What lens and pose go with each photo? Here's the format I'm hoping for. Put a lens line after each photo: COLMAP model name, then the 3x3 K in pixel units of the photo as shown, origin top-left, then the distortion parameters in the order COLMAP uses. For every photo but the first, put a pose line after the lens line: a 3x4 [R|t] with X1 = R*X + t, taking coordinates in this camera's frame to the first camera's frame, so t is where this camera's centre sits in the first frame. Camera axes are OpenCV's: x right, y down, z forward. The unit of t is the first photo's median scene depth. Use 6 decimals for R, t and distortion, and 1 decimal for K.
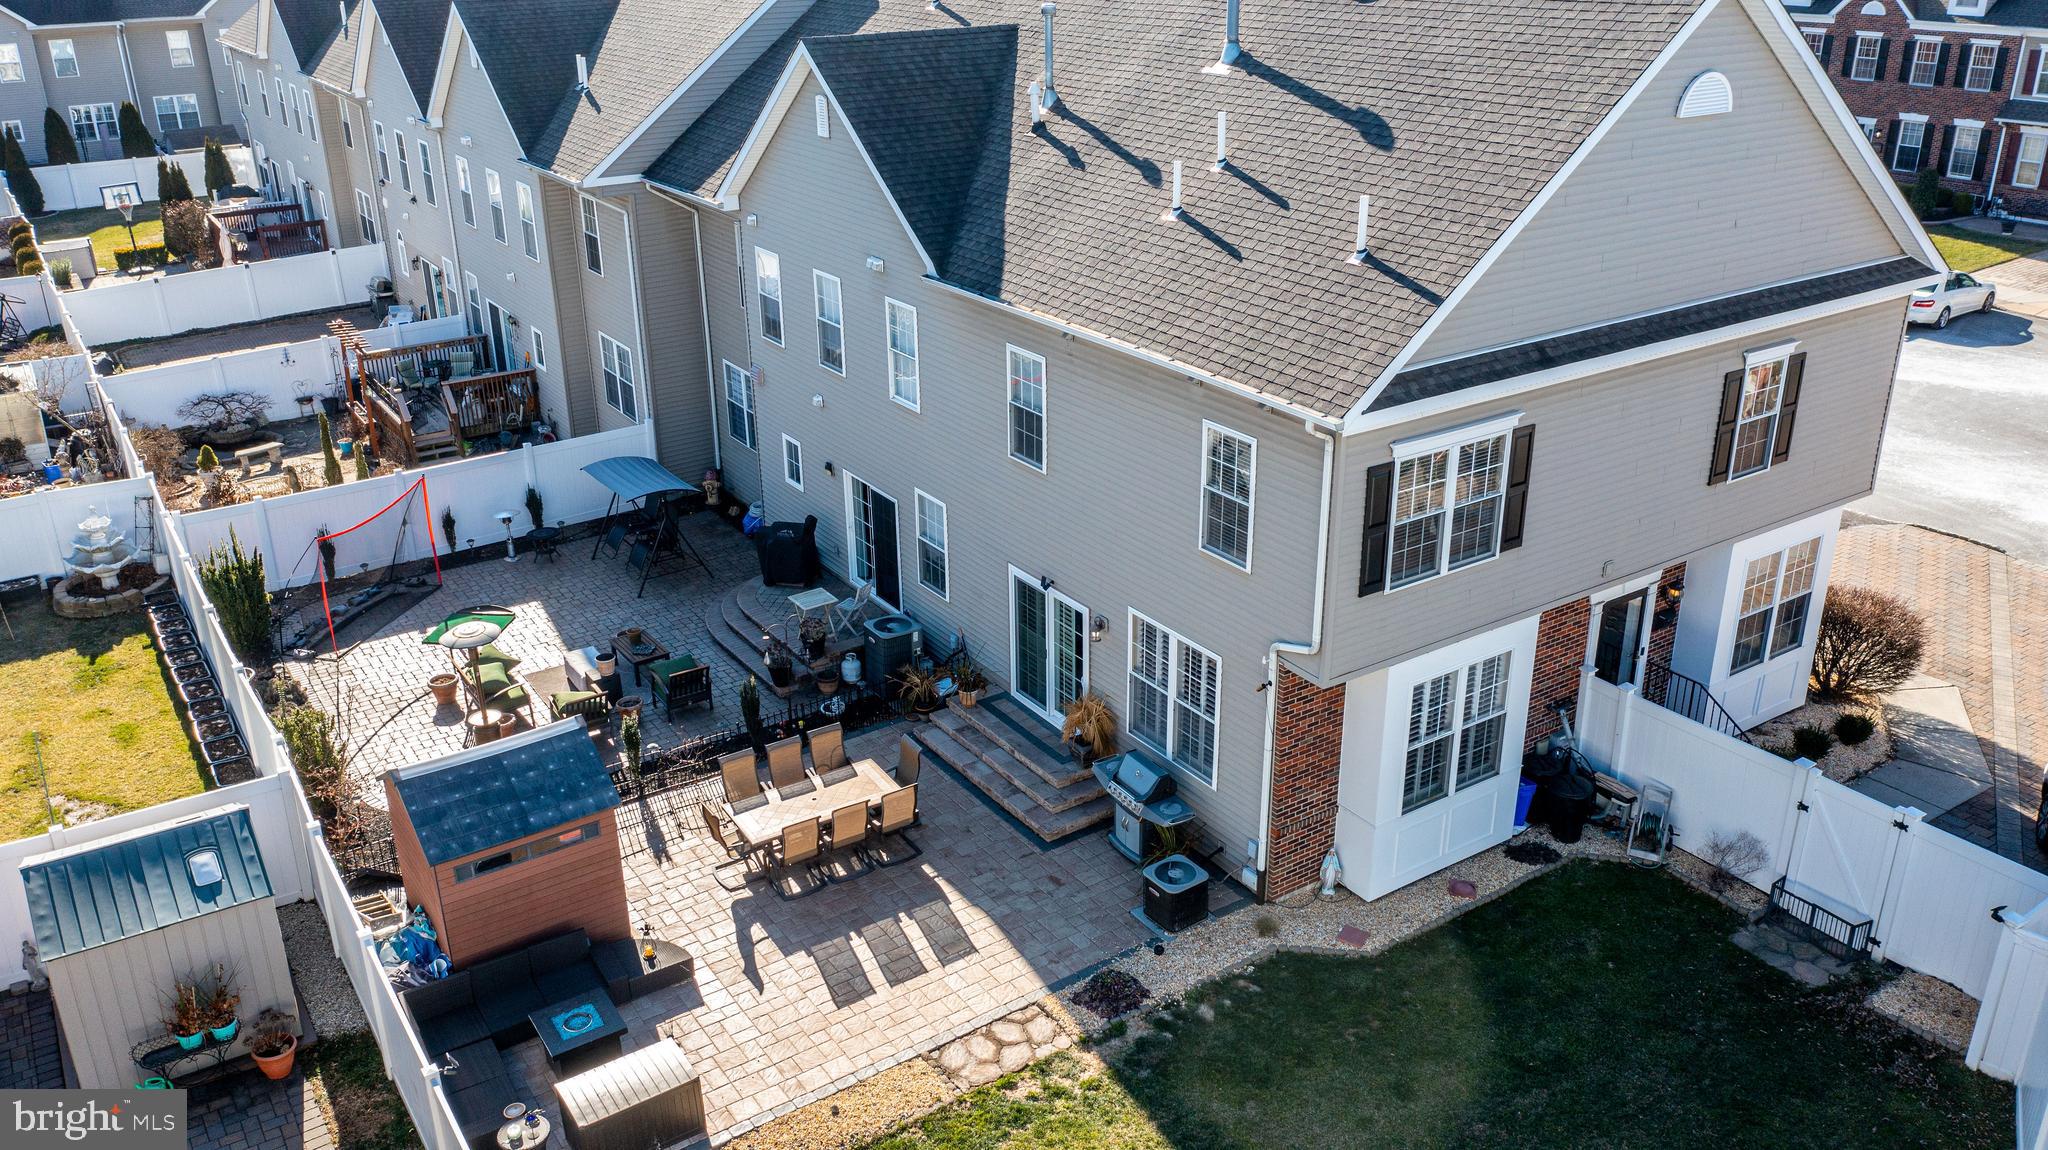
lens RADIAL K [[1618.0, 0, 1024.0], [0, 1618.0, 575.0], [0, 0, 1]] dist [-0.012630, 0.000580]
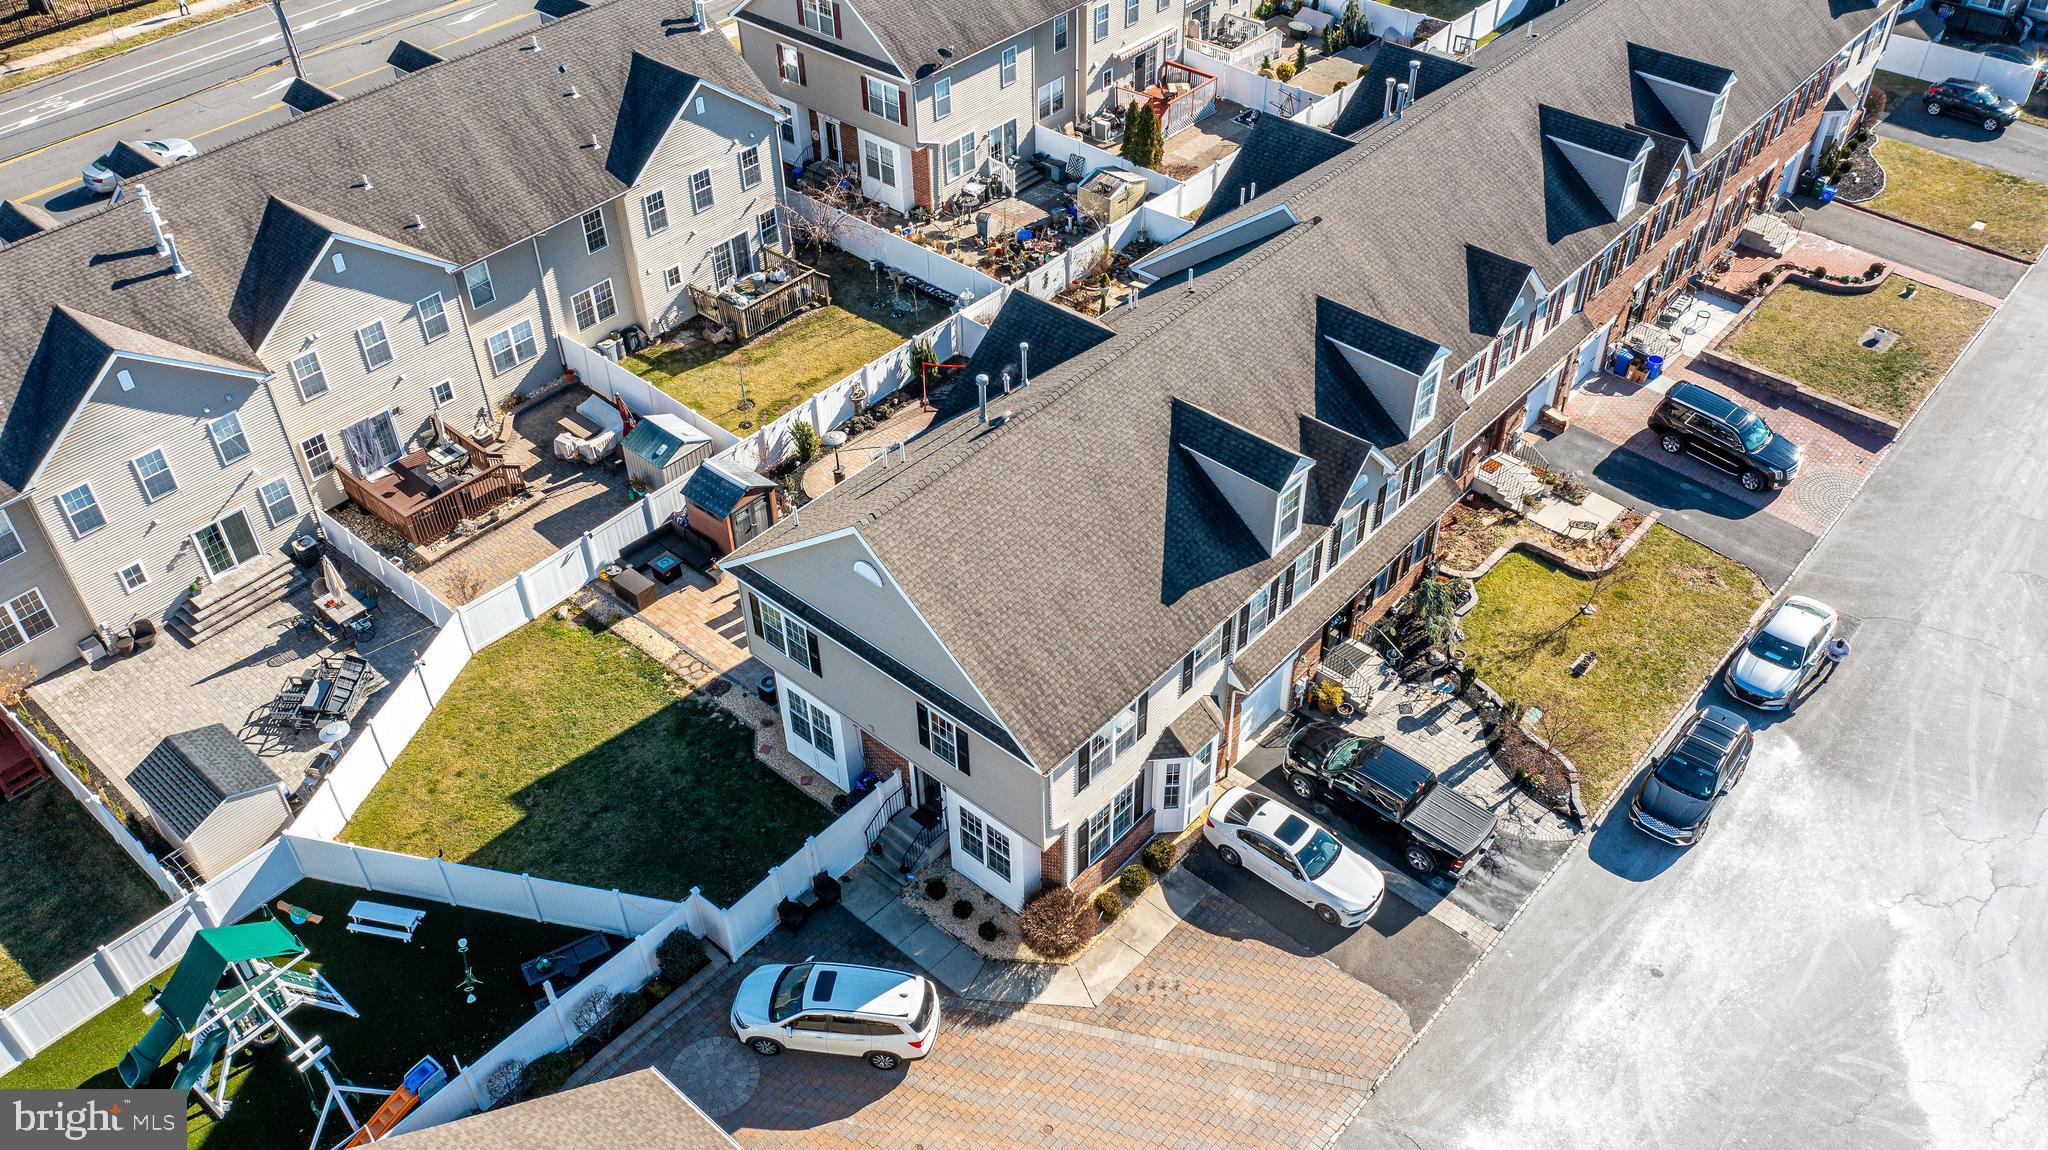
lens RADIAL K [[1618.0, 0, 1024.0], [0, 1618.0, 575.0], [0, 0, 1]] dist [-0.012630, 0.000580]
pose [[0.259356, 0.636602, -0.726273, 1.851848], [-0.364331, 0.760935, 0.536880, -1.382363], [0.894426, 0.125361, 0.429287, 0.269095]]
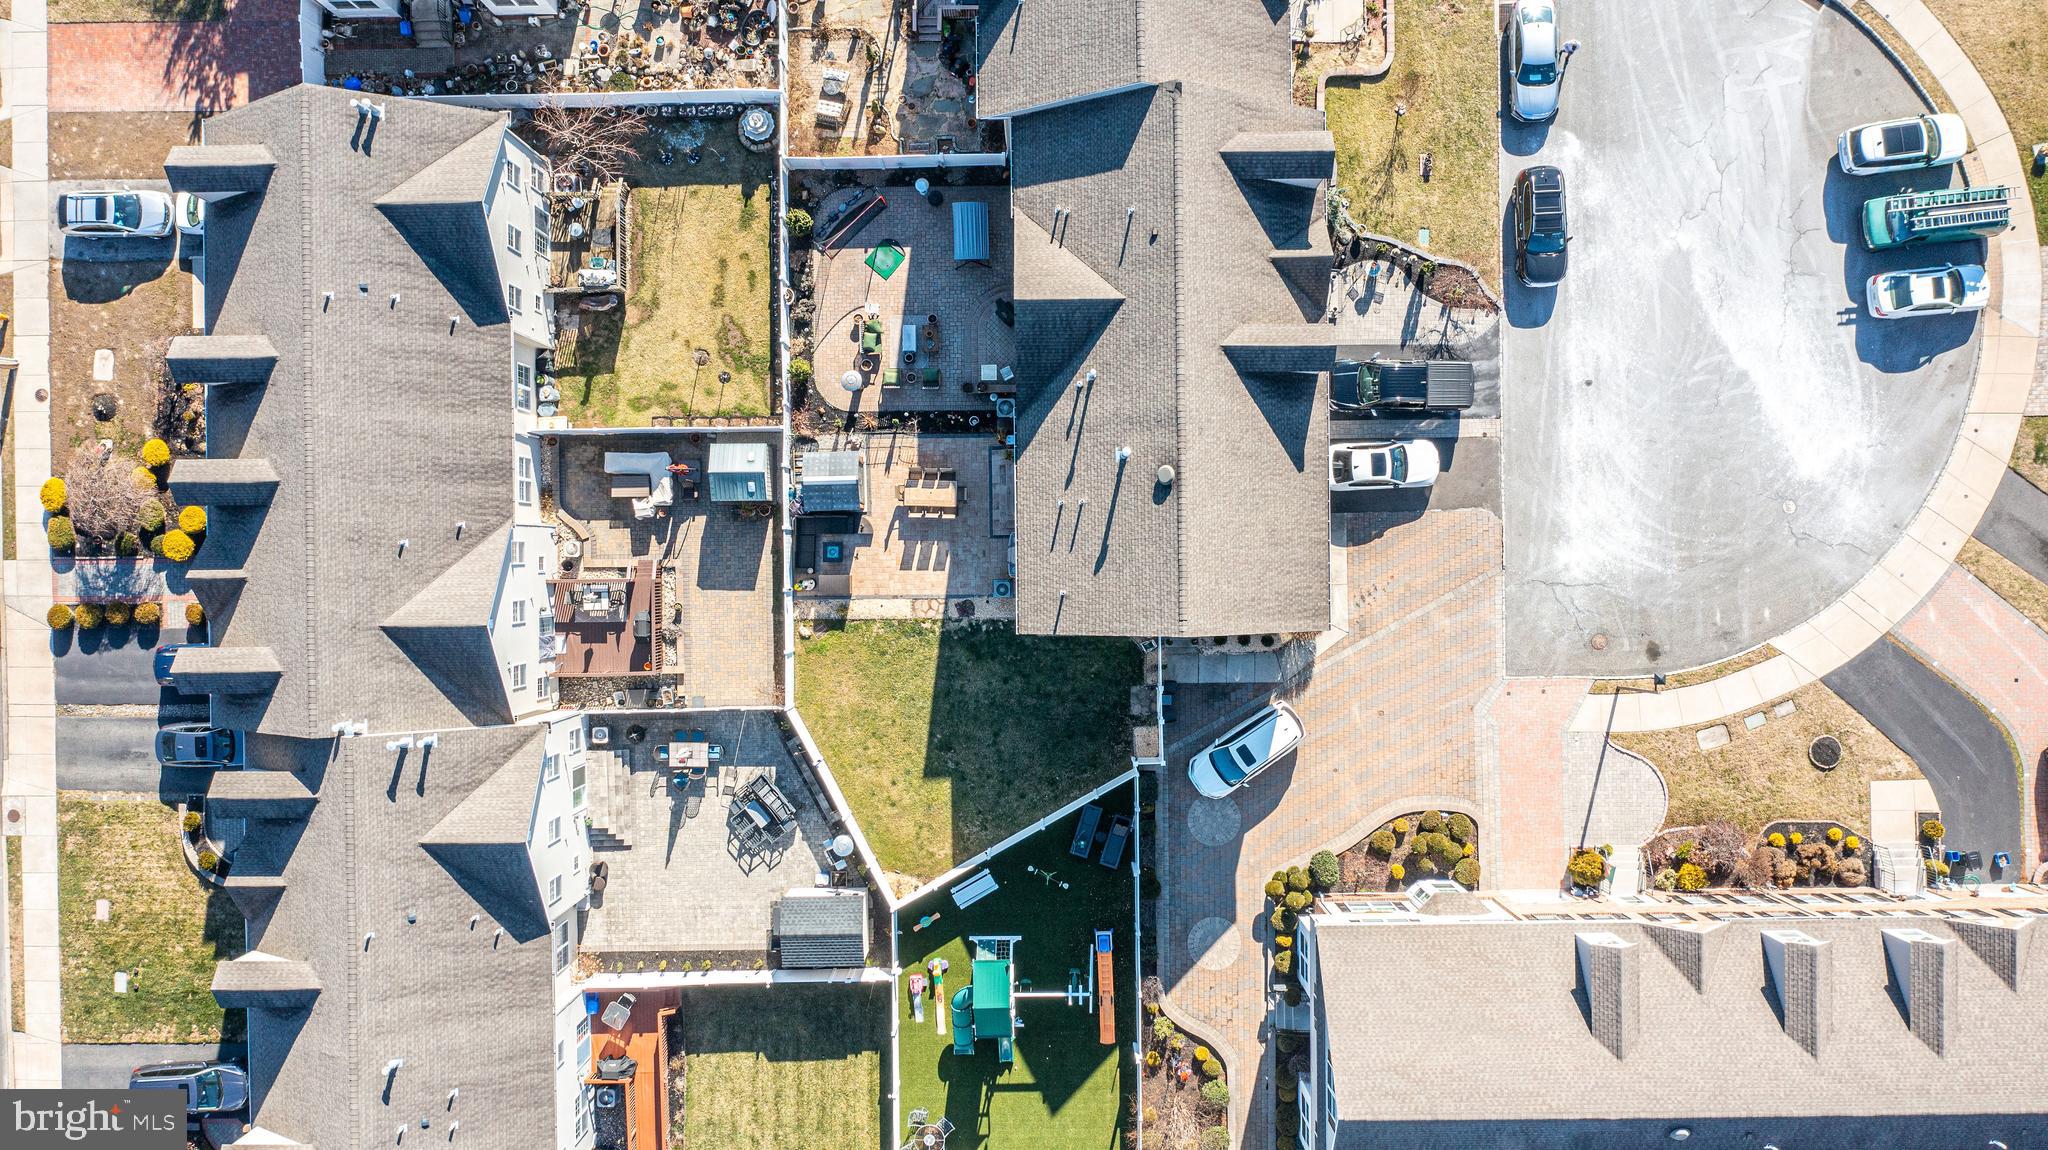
lens RADIAL K [[1611.6, 0, 1024.0], [0, 1611.6, 575.0], [0, 0, 1]] dist [0.000568, 0.000051]
pose [[0.840575, 0.541642, 0.007603, 0.089191], [-0.213510, 0.318381, 0.923605, -2.898423], [0.497843, -0.777983, 0.383269, -0.234741]]
